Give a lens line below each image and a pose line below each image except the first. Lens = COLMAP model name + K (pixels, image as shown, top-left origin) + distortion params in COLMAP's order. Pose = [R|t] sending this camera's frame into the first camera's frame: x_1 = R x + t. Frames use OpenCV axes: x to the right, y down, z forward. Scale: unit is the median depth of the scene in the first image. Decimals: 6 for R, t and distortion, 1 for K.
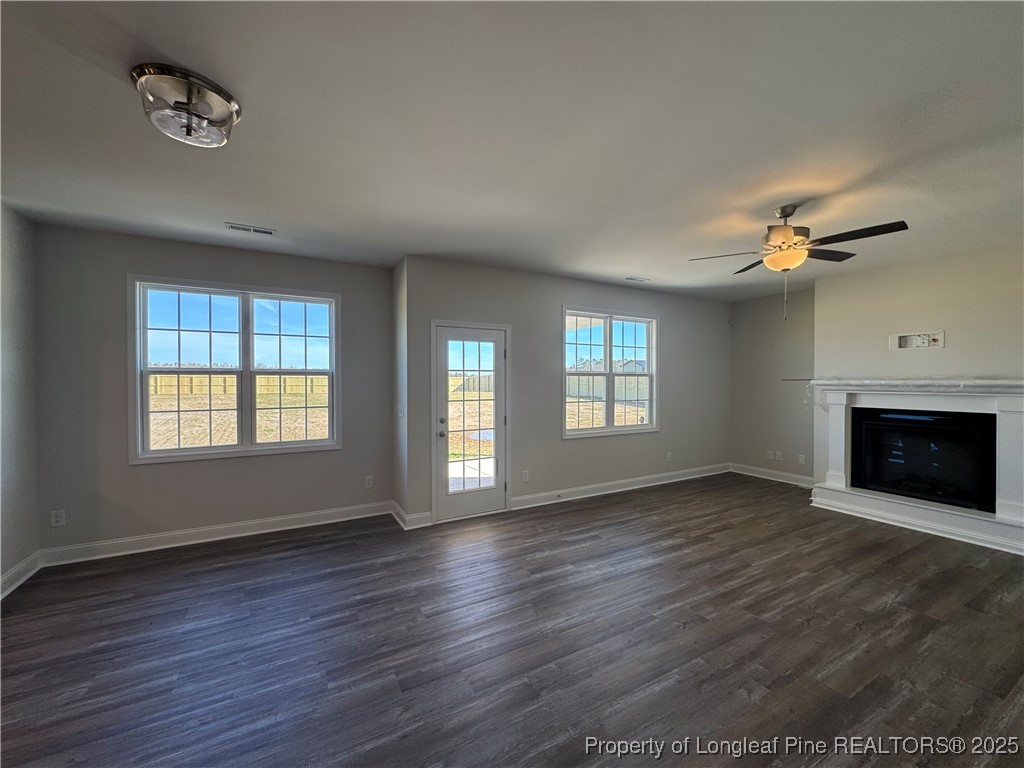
lens RADIAL K [[413.0, 0, 509.3], [0, 413.0, 381.4], [0, 0, 1]] dist [0.000543, 0.000231]
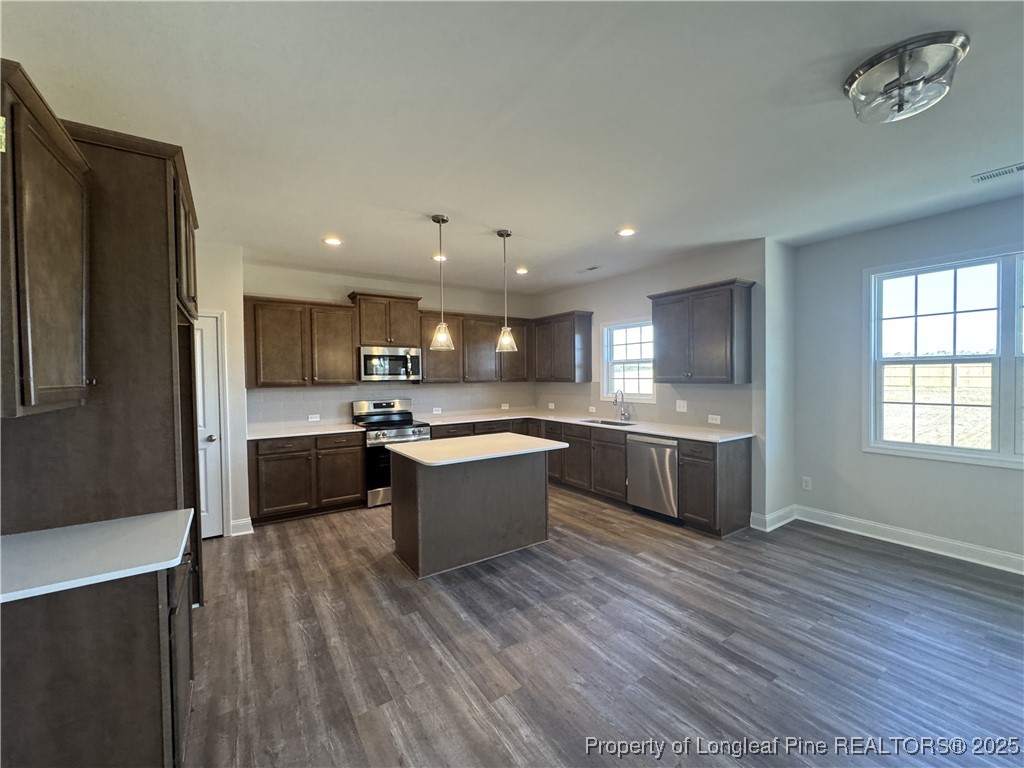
lens RADIAL K [[416.4, 0, 512.0], [0, 416.4, 384.0], [0, 0, 1]] dist [-0.000363, -0.000107]
pose [[0.091307, 0.024494, -0.995522, 0.070047], [0.004938, 0.999674, 0.025049, -0.000273], [0.995811, -0.007203, 0.091156, 0.016888]]
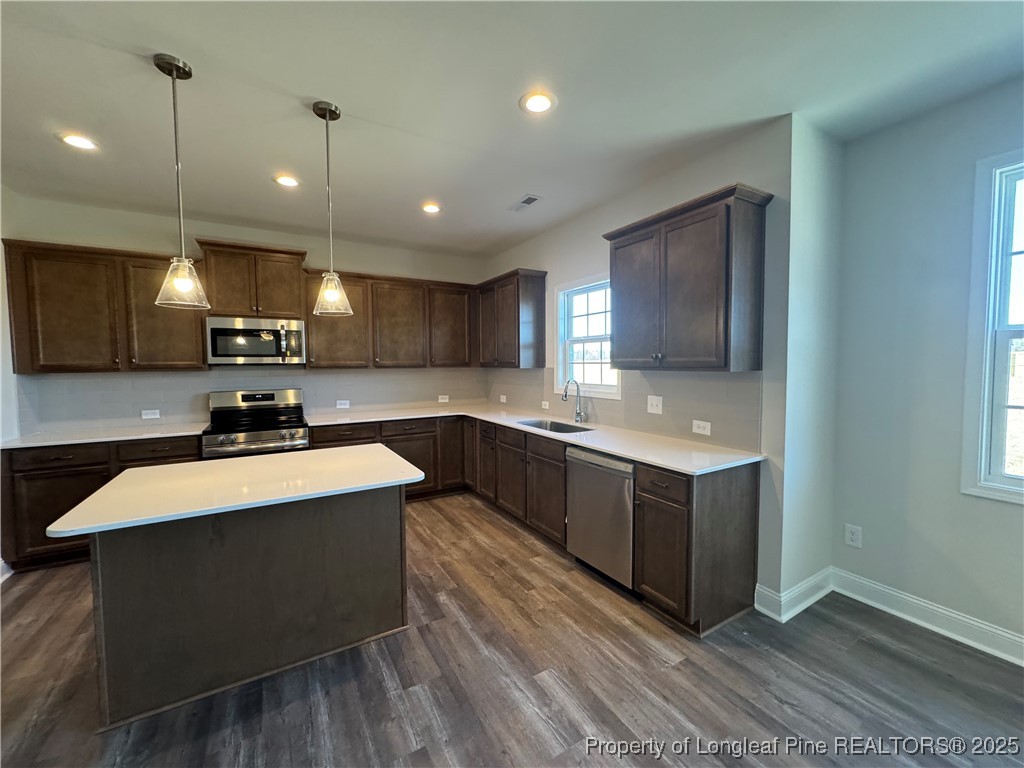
lens RADIAL K [[407.1, 0, 512.0], [0, 407.1, 384.0], [0, 0, 1]] dist [-0.001799, -0.000105]
pose [[0.030057, 0.057703, -0.997881, -0.476629], [0.000896, 0.998330, 0.057756, 0.016725], [0.999548, -0.002630, 0.029955, 0.440839]]
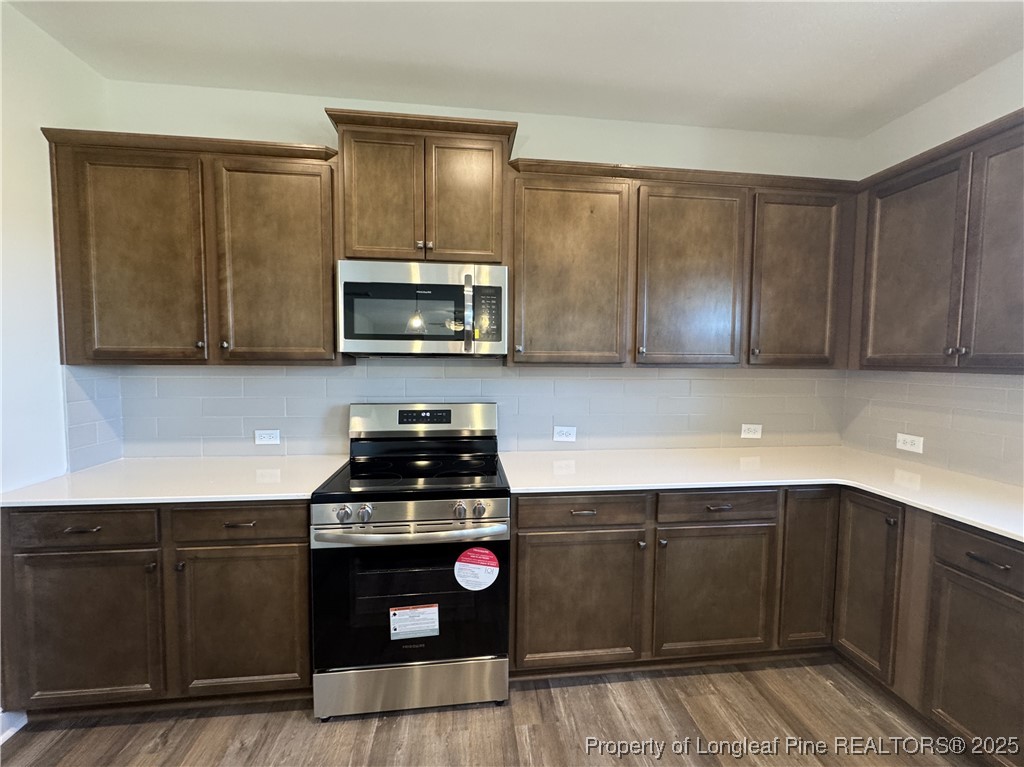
lens RADIAL K [[416.4, 0, 512.0], [0, 416.4, 383.5], [0, 0, 1]] dist [-0.000363, -0.000107]
pose [[-0.374138, 0.060421, -0.925402, -1.252522], [-0.012428, 0.997459, 0.070151, 0.025688], [0.927290, 0.037747, -0.372437, 0.042717]]
